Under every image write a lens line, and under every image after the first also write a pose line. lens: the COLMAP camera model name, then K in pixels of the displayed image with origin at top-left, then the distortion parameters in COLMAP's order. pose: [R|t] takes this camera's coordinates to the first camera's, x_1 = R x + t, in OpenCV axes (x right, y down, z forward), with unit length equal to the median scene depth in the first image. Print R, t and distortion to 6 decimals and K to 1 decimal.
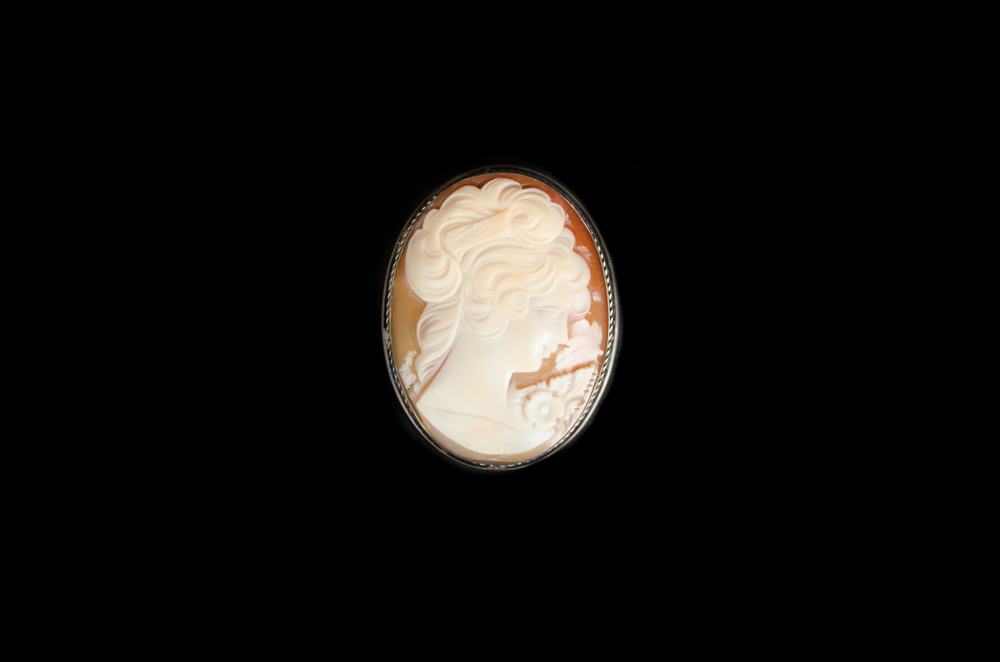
lens RADIAL K [[1734.1, 0, 498.6], [0, 1734.1, 330.4], [0, 0, 1]] dist [-0.001334, 0.000000]
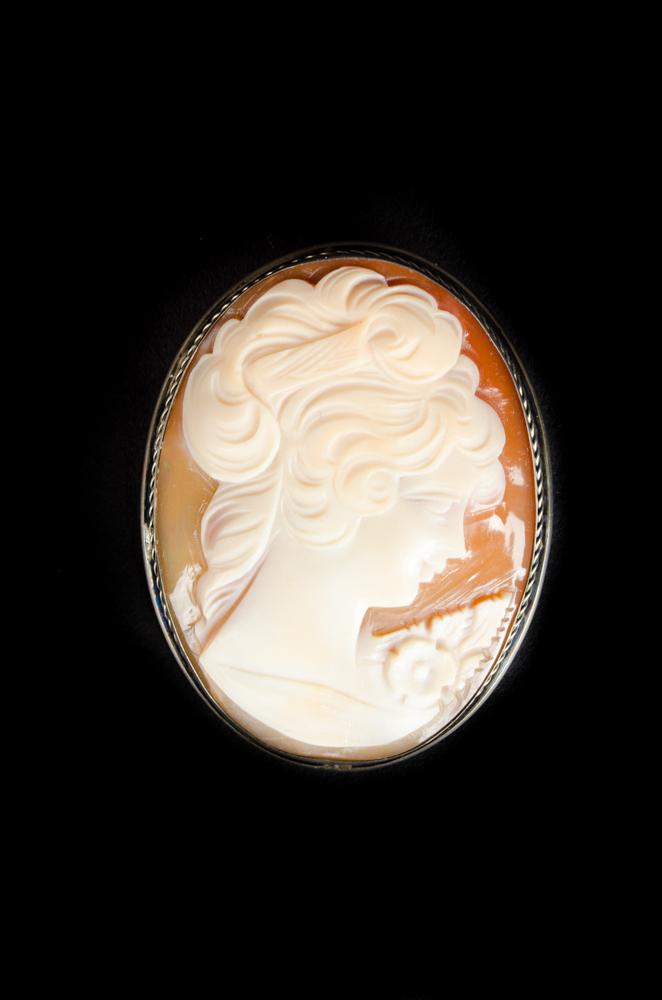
lens RADIAL K [[2373.2, 0, 331.7], [0, 2373.2, 500.3], [0, 0, 1]] dist [-0.112424, 0.000000]
pose [[0.999909, 0.011777, -0.006620, 0.001129], [-0.011533, 0.999290, 0.035872, -0.038756], [0.007037, -0.035792, 0.999334, 0.217654]]
